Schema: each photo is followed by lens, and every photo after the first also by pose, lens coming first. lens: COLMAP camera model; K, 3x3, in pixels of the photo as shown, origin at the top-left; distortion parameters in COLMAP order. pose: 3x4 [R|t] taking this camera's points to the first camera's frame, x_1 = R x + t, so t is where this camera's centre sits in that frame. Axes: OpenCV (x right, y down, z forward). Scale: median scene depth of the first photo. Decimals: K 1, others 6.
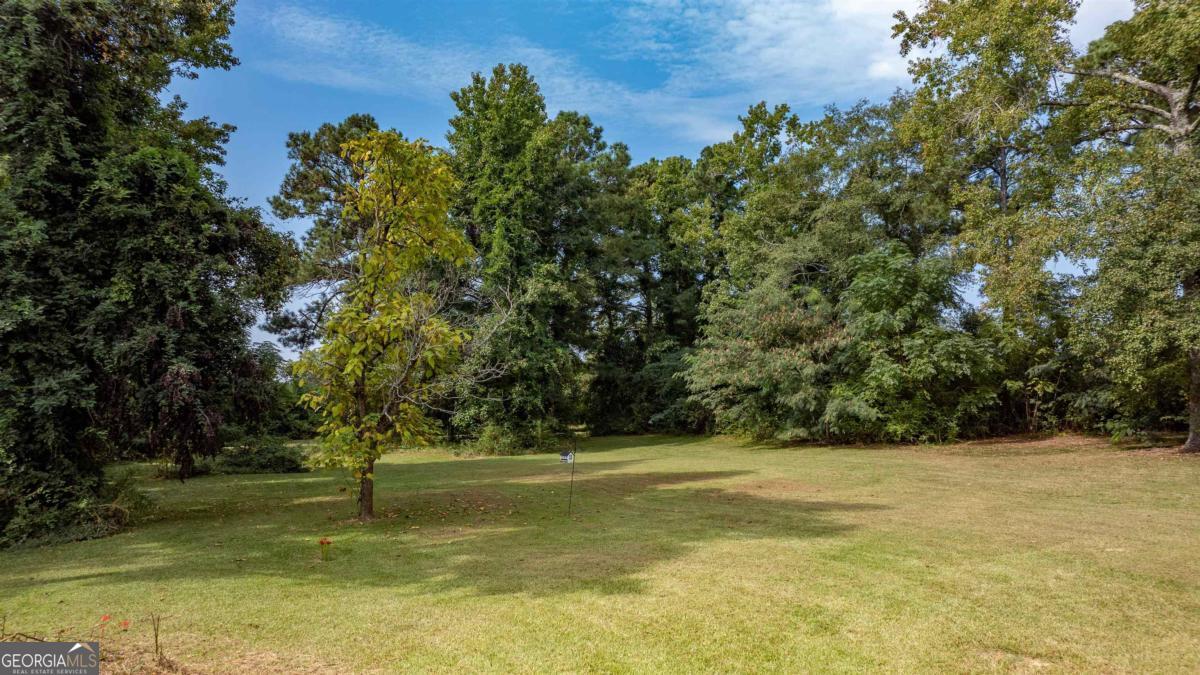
lens RADIAL K [[858.0, 0, 602.6], [0, 858.0, 350.3], [0, 0, 1]] dist [-0.029916, 0.065558]
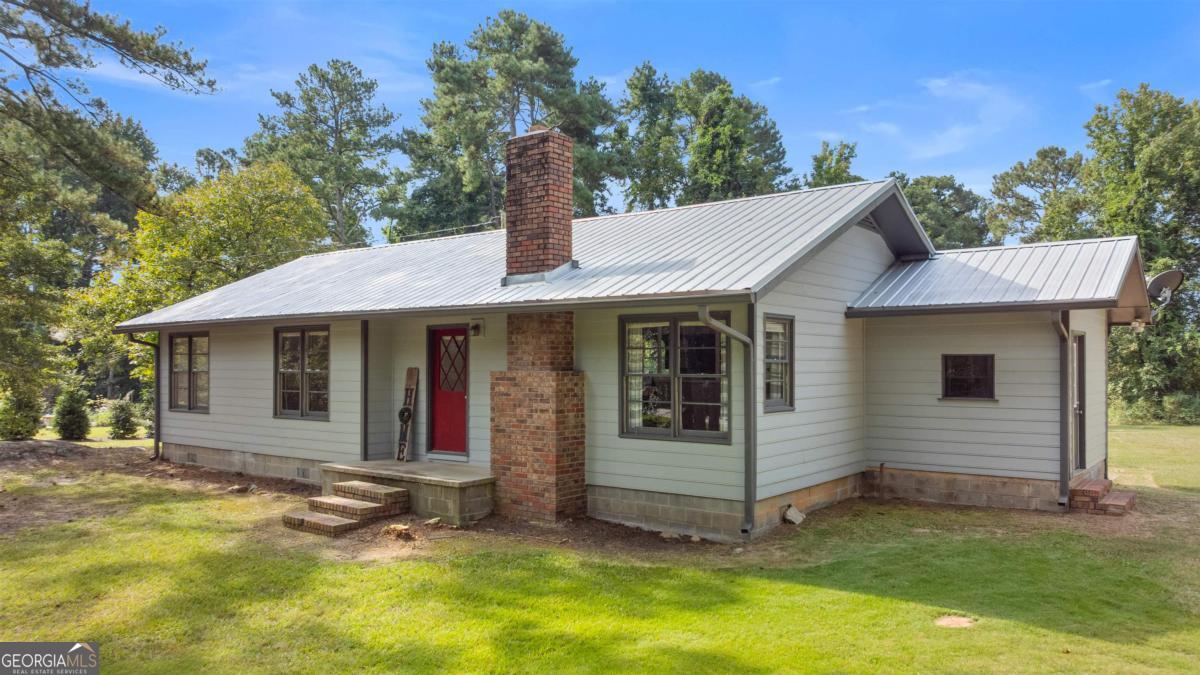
lens RADIAL K [[858.0, 0, 602.6], [0, 858.0, 350.3], [0, 0, 1]] dist [-0.029916, 0.065558]
pose [[0.465547, -0.018552, -0.884829, 0.761741], [0.041421, 0.999141, 0.000844, -0.014730], [0.884053, -0.037043, 0.465916, -0.238457]]
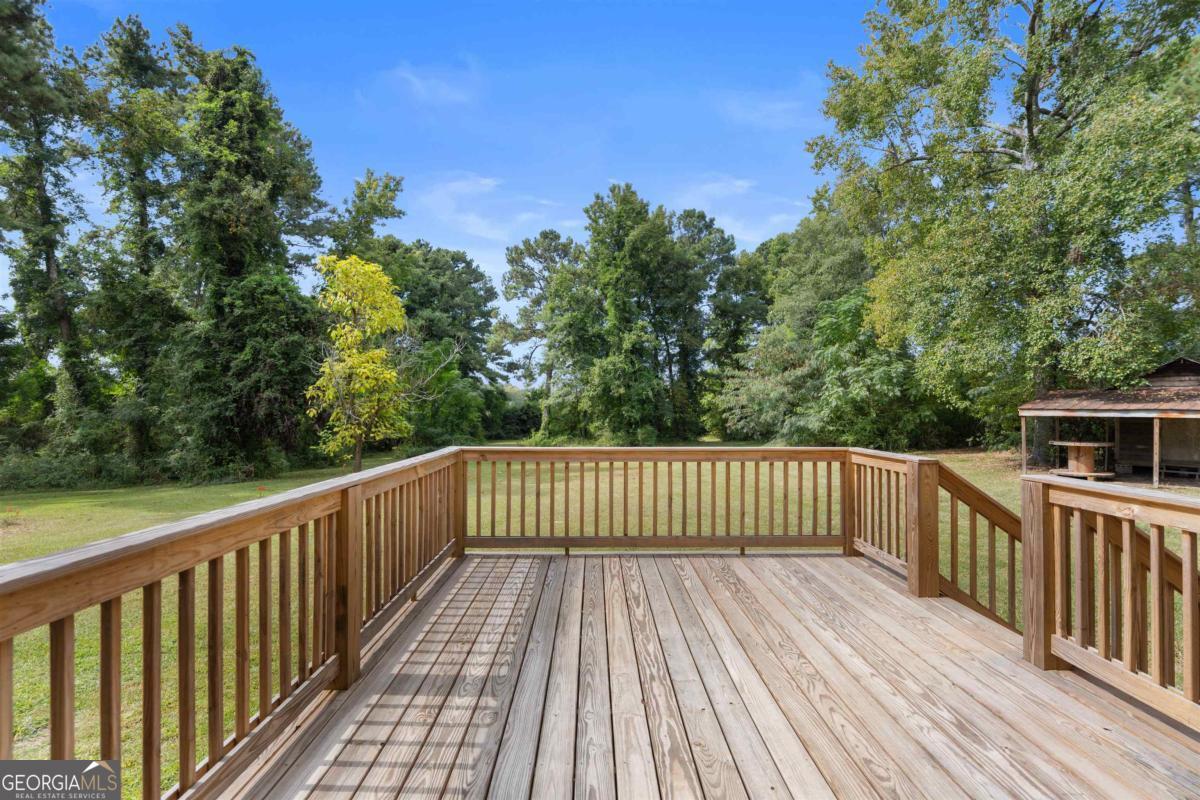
lens RADIAL K [[598.4, 0, 604.1], [0, 598.4, 409.3], [0, 0, 1]] dist [-0.001612, -0.000383]
pose [[0.912017, 0.002016, -0.410147, 0.376501], [0.016818, 0.998963, 0.042307, 0.004861], [0.409807, -0.045483, 0.911038, 0.064922]]
